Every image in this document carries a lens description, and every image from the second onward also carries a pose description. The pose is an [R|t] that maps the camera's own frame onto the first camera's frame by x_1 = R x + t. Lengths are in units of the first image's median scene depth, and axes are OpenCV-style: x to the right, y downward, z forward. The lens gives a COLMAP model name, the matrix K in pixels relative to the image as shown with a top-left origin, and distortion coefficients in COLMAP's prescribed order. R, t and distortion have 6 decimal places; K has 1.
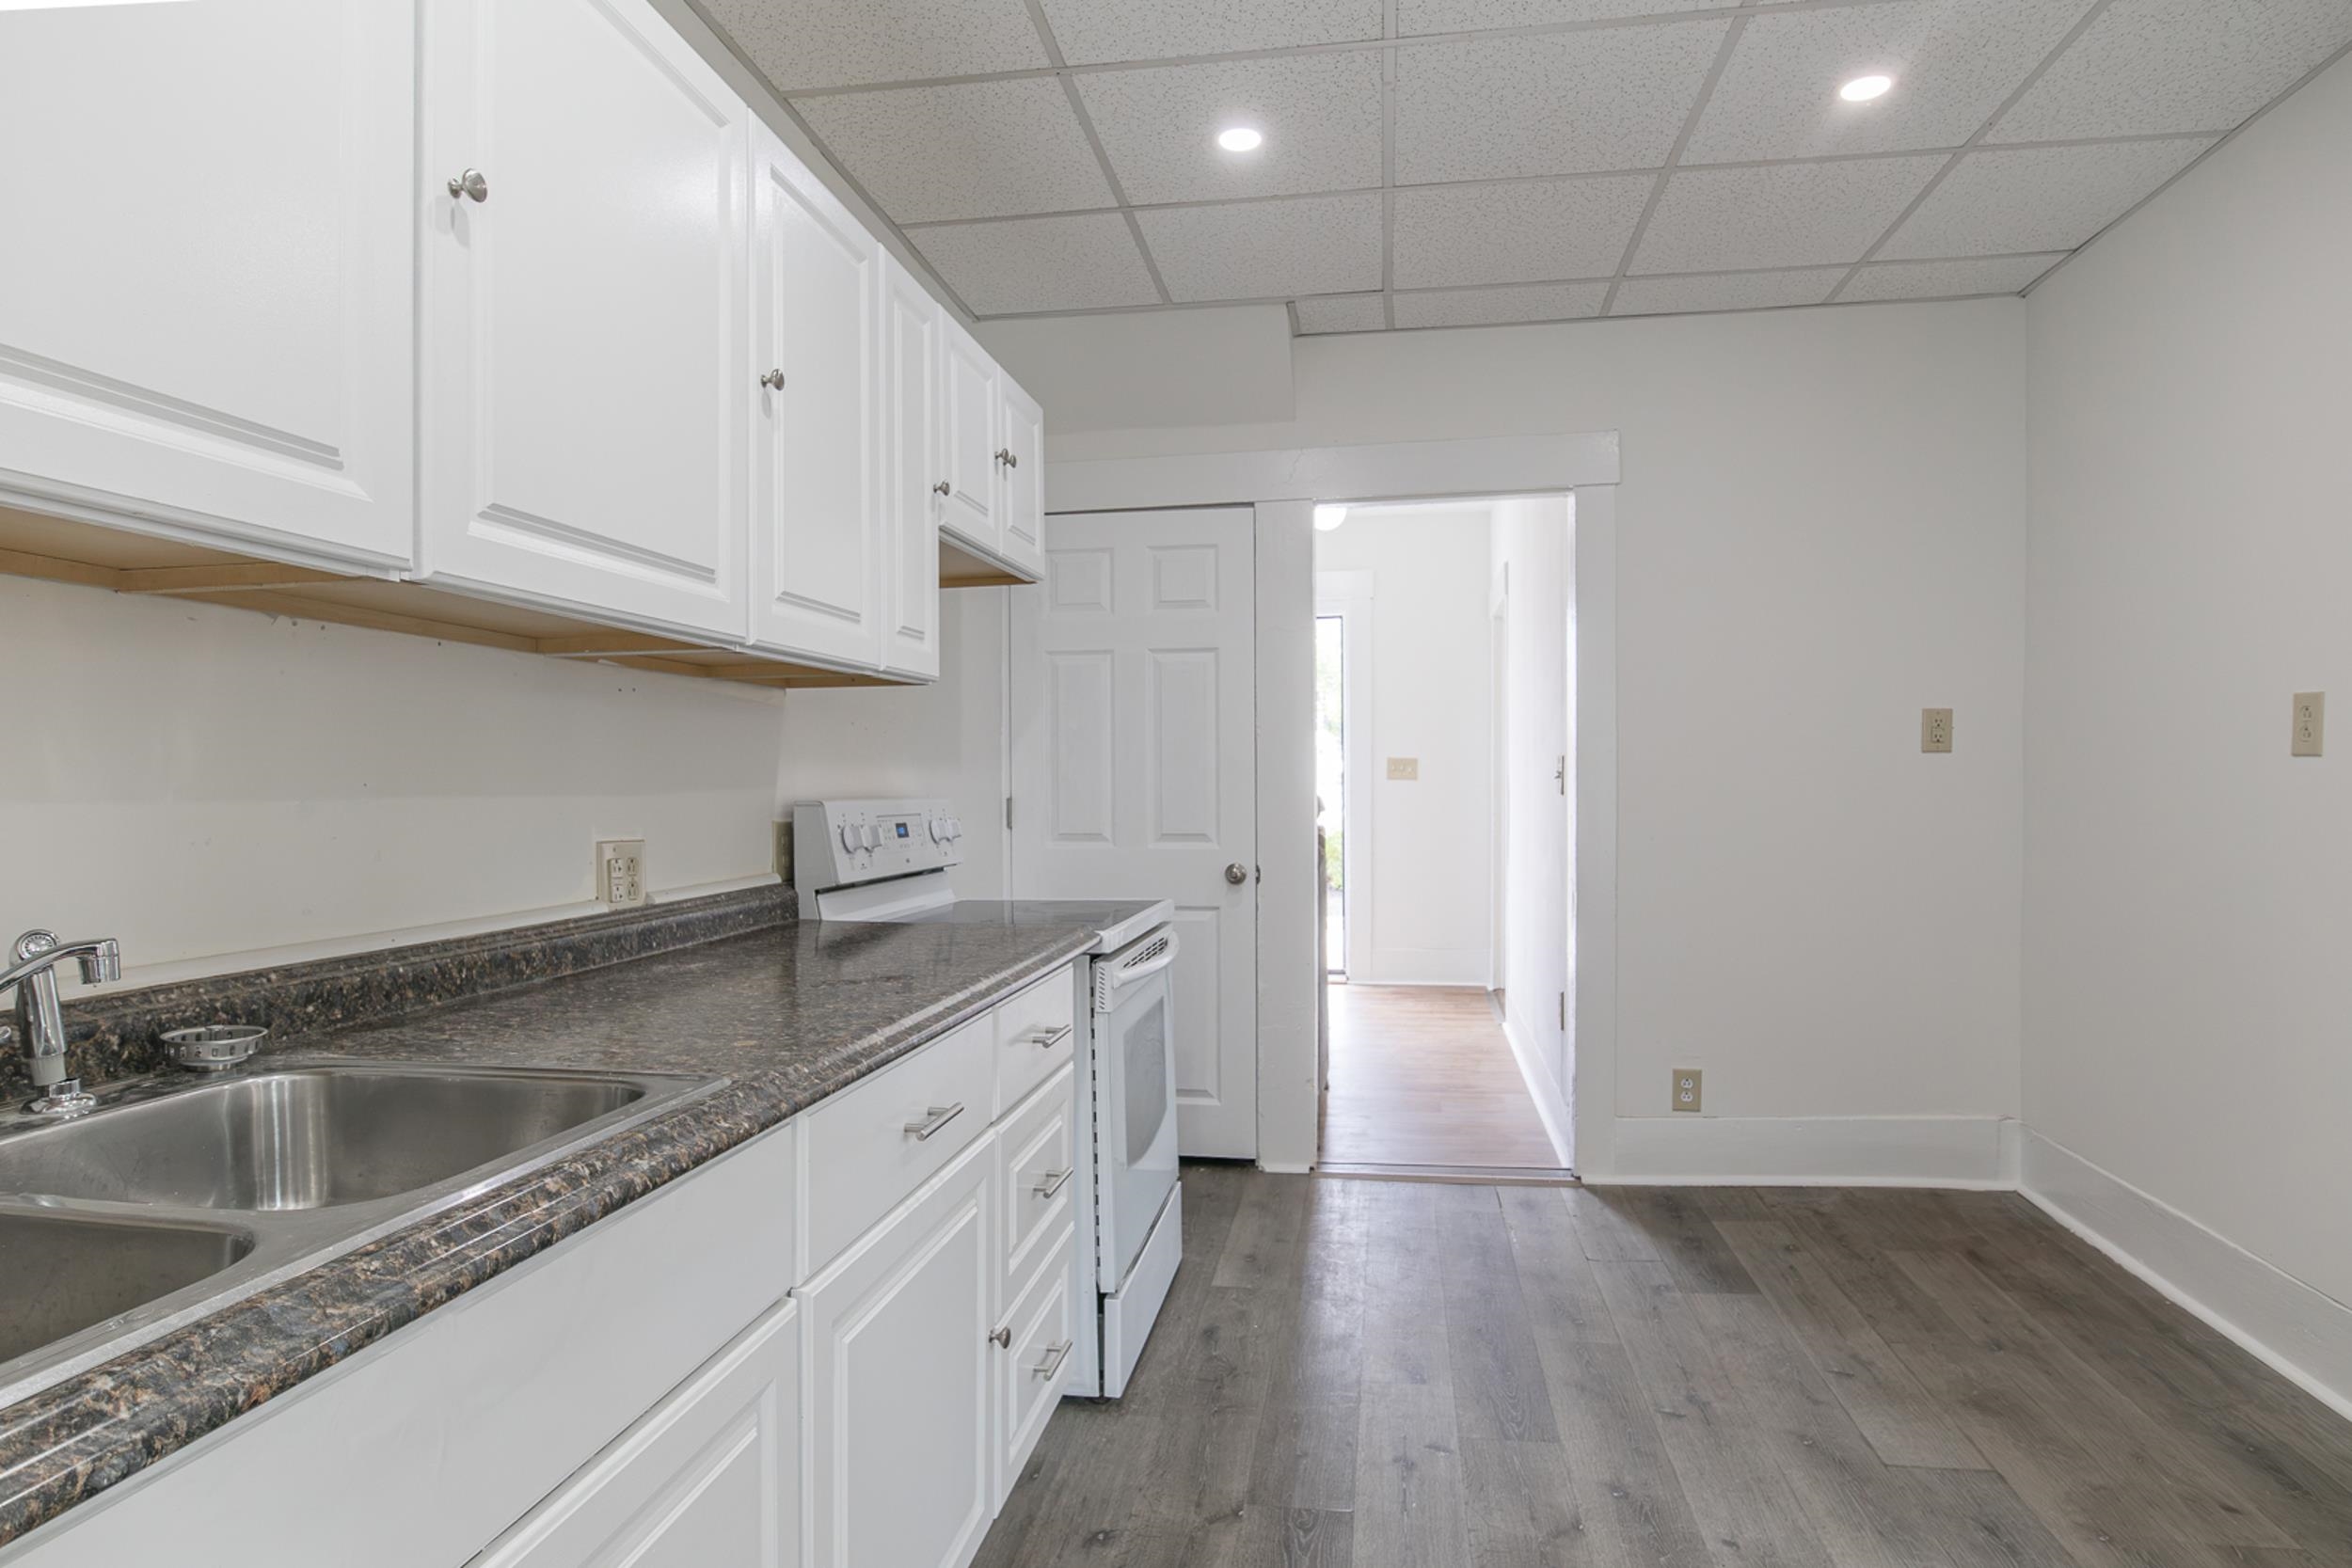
lens RADIAL K [[1273.6, 0, 1184.2], [0, 1273.6, 796.4], [0, 0, 1]] dist [-0.033409, 0.007946]
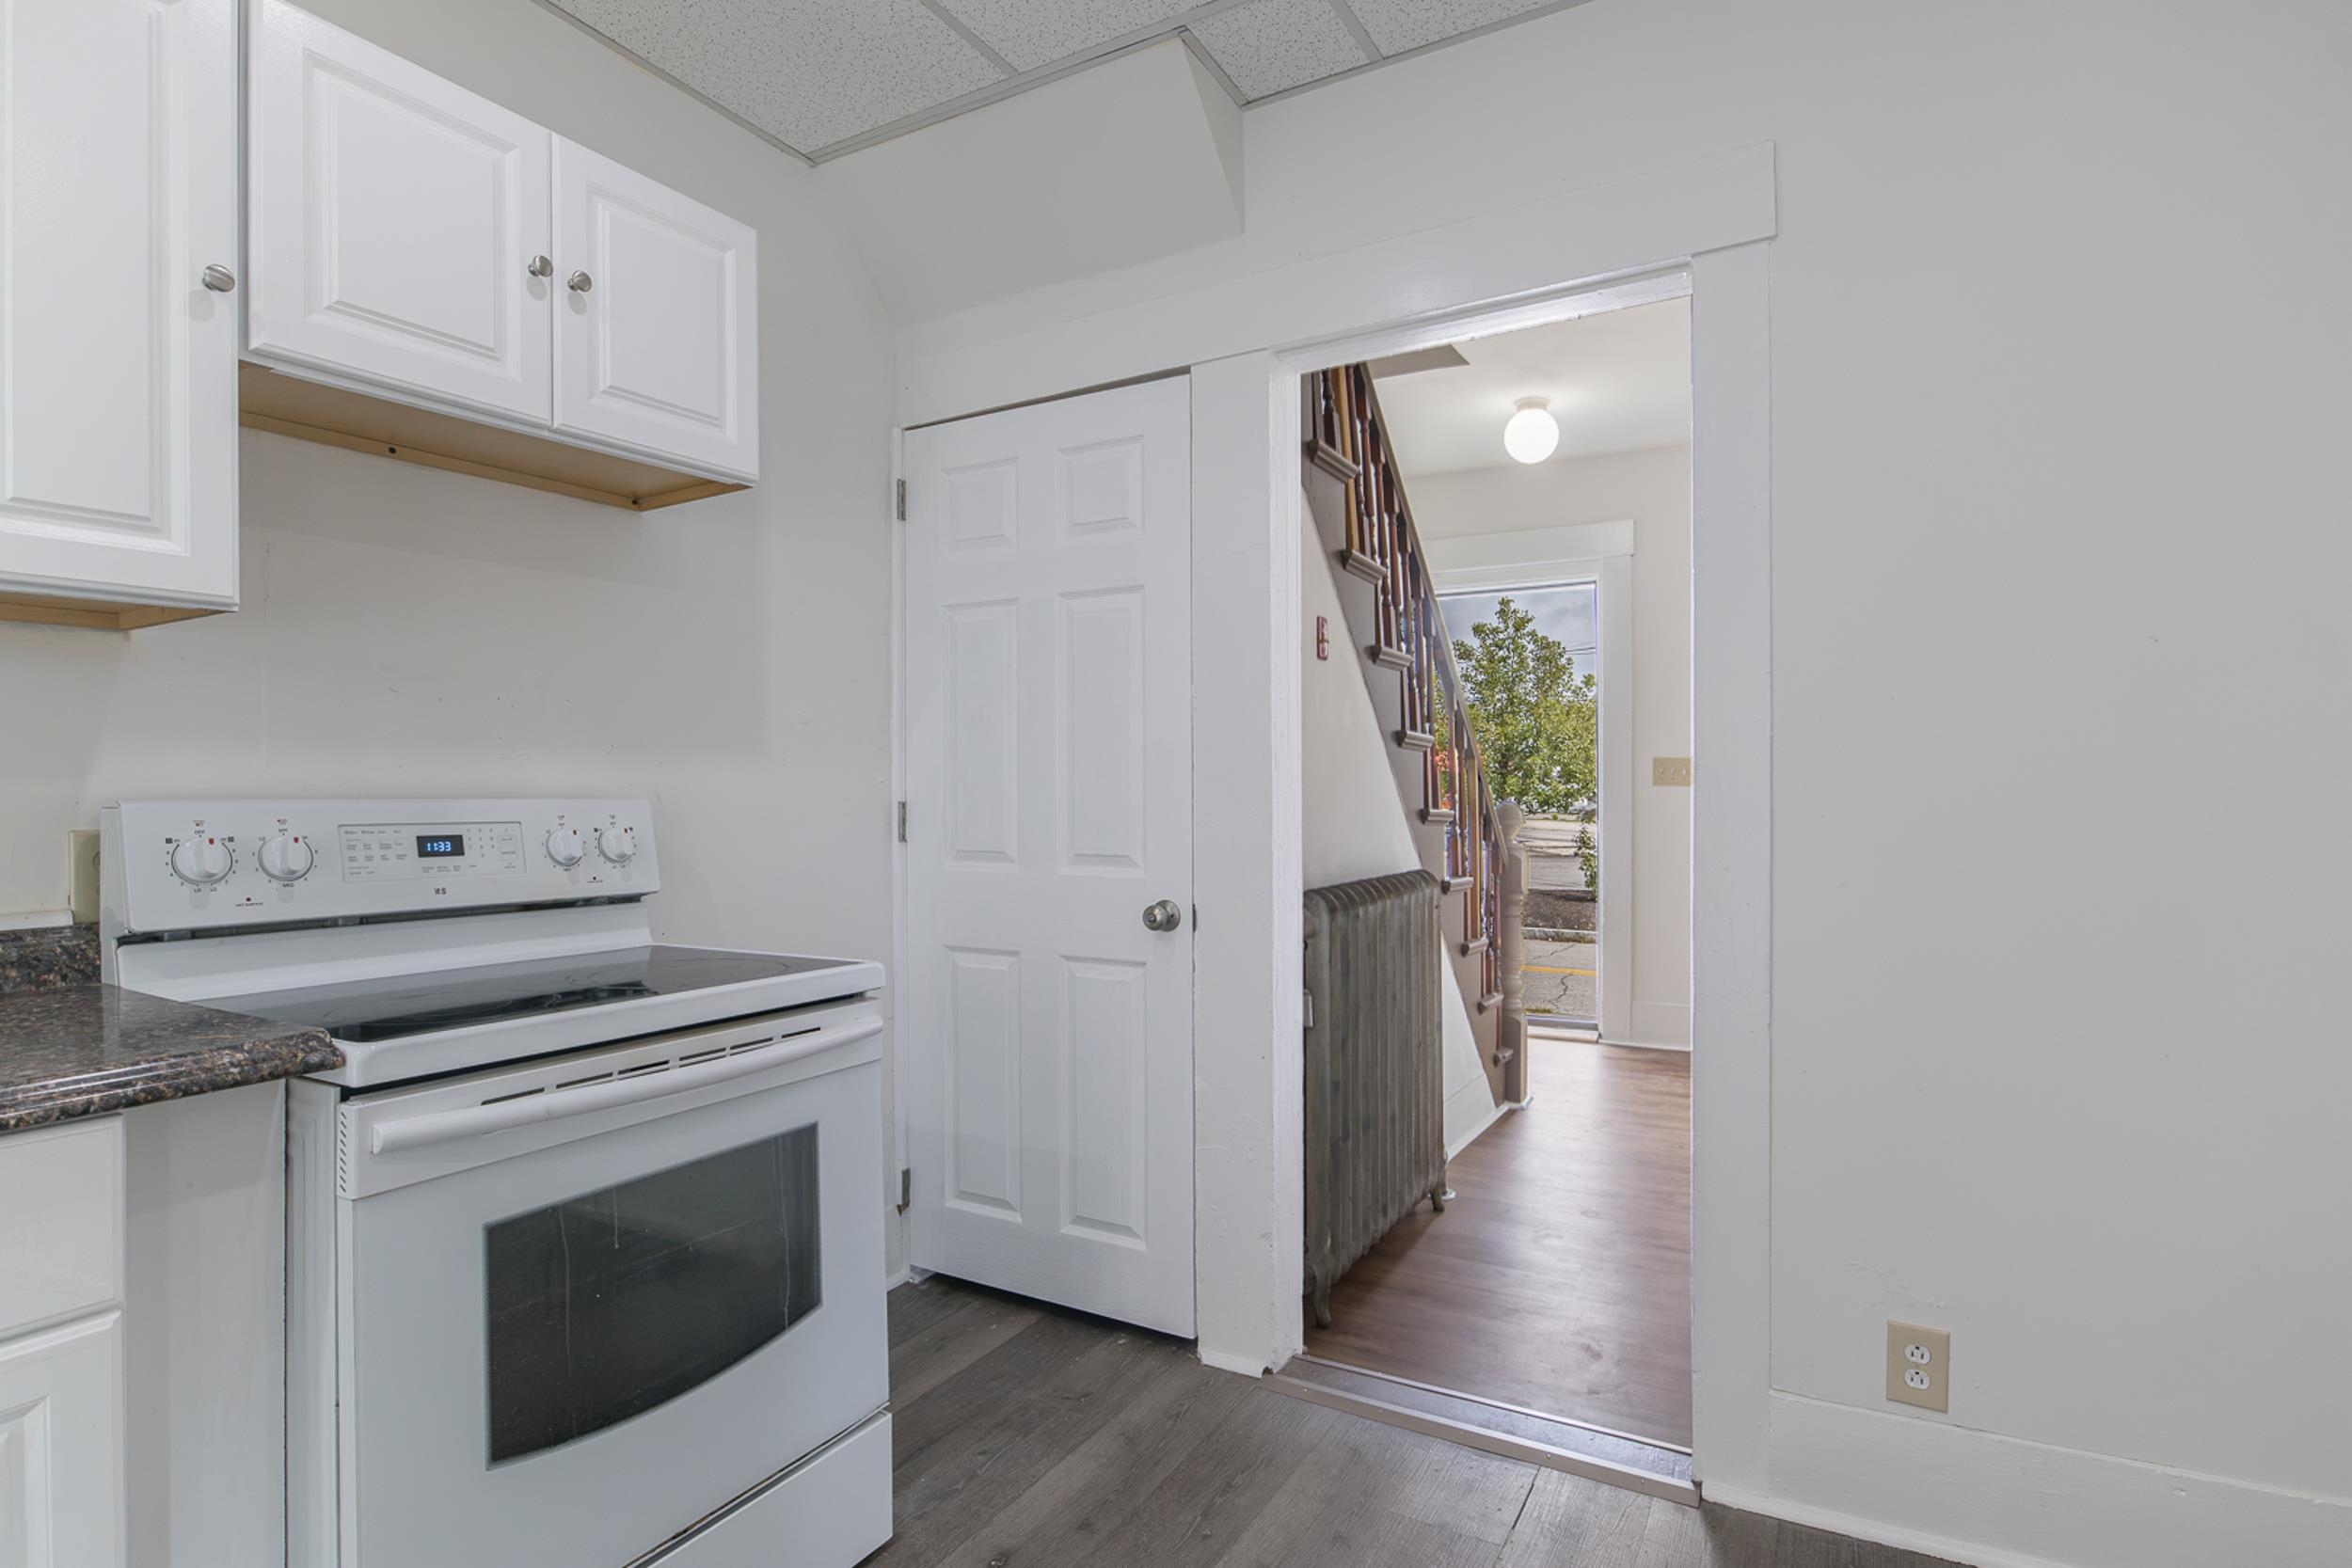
lens RADIAL K [[1179.9, 0, 1154.1], [0, 1179.9, 794.6], [0, 0, 1]] dist [-0.022418, 0.005396]
pose [[0.928726, 0.004071, -0.370745, 0.269123], [-0.007115, 0.999951, -0.006844, 0.000704], [0.370699, 0.008994, 0.928710, 0.413530]]
